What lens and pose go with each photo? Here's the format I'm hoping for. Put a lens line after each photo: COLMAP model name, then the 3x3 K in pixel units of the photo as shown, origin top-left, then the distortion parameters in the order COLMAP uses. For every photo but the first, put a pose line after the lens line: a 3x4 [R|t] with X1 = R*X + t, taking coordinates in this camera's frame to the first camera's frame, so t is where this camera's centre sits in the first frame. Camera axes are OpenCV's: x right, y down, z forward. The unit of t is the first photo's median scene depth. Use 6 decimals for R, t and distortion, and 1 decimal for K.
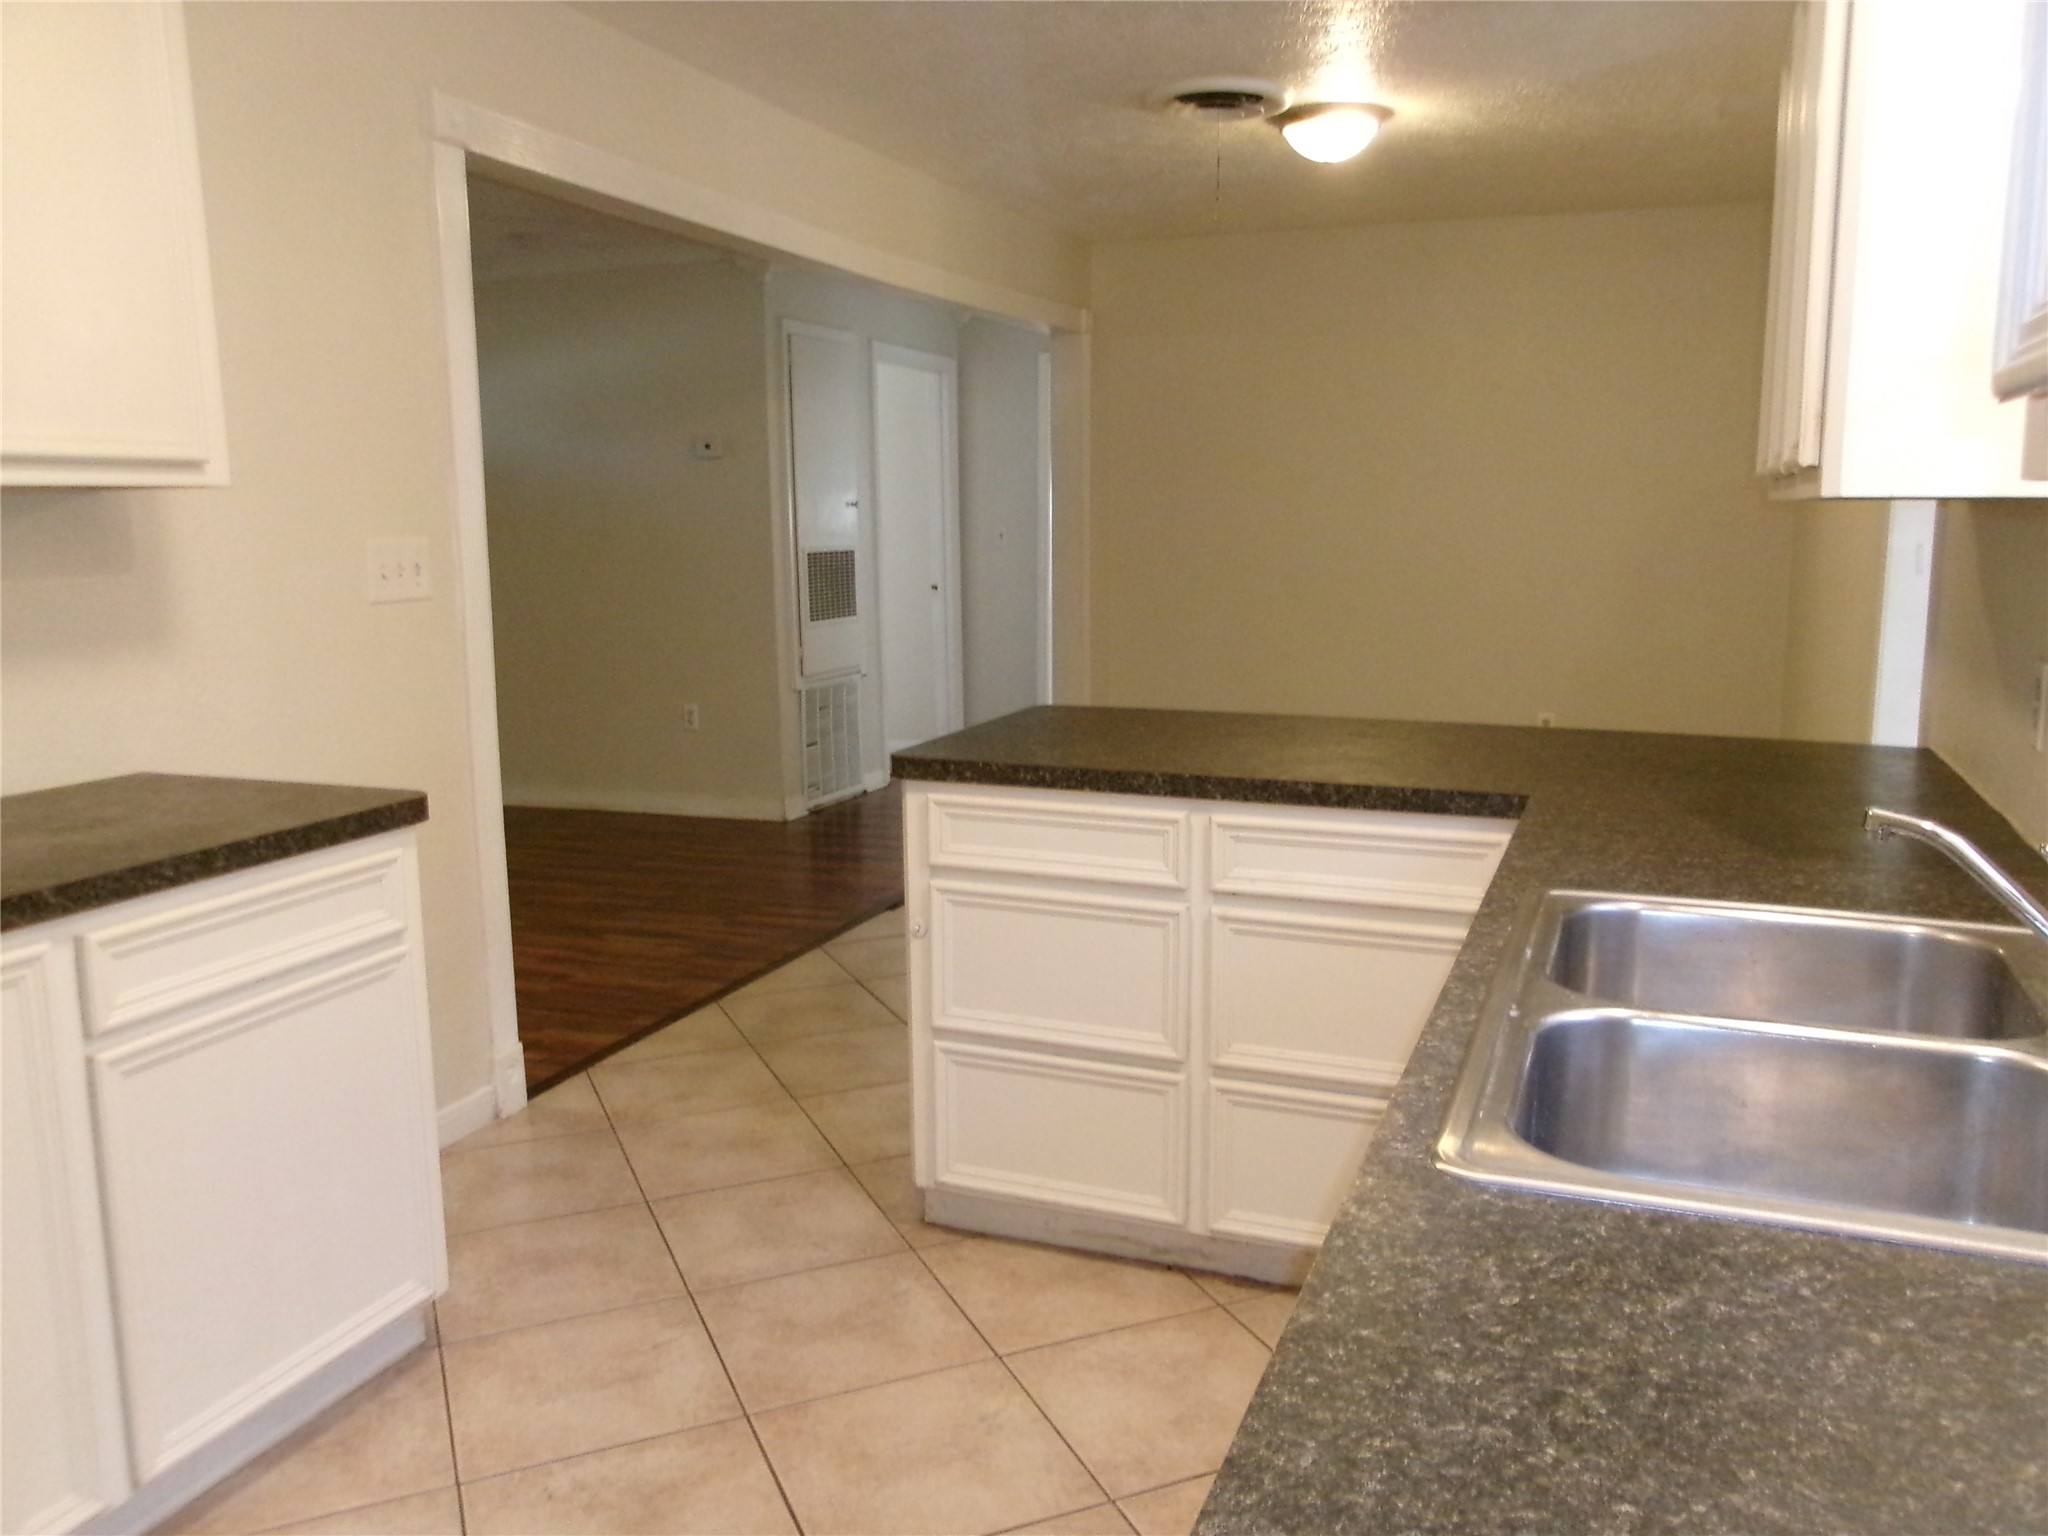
lens RADIAL K [[1615.9, 0, 1039.2], [0, 1615.9, 761.8], [0, 0, 1]] dist [-0.011314, 0.032323]
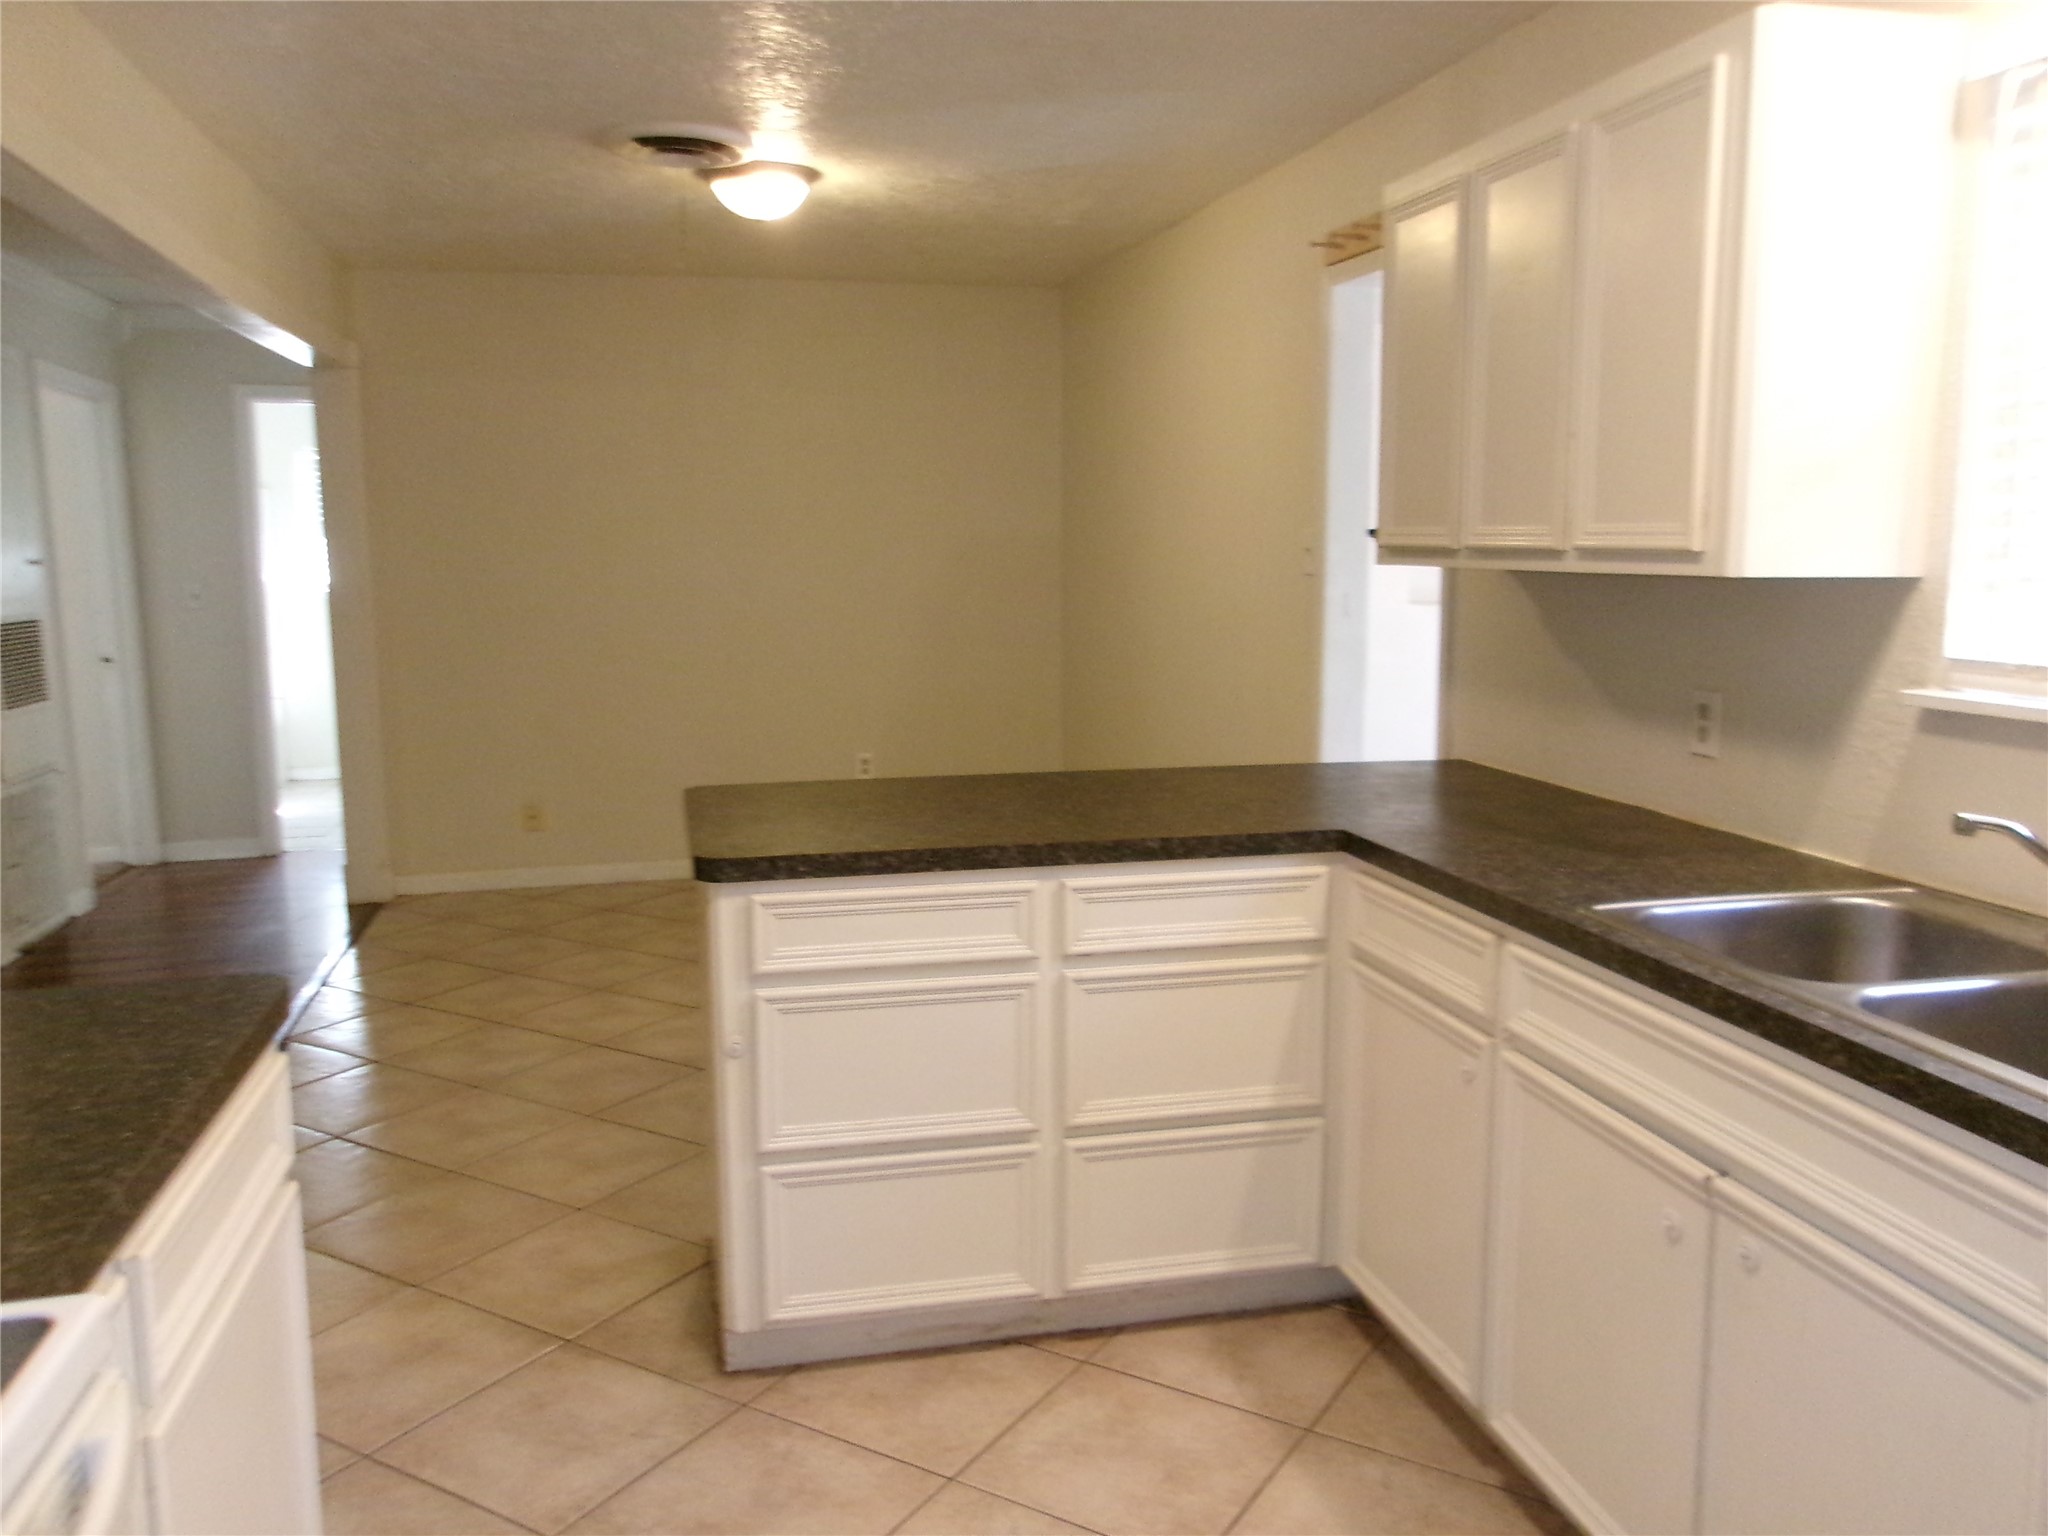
lens RADIAL K [[1615.9, 0, 1042.8], [0, 1615.9, 771.3], [0, 0, 1]] dist [-0.011314, 0.032323]
pose [[0.814630, -0.080850, 0.574319, -0.445694], [0.092805, 0.995648, 0.008525, -0.042091], [-0.572508, 0.046355, 0.818587, 0.162295]]
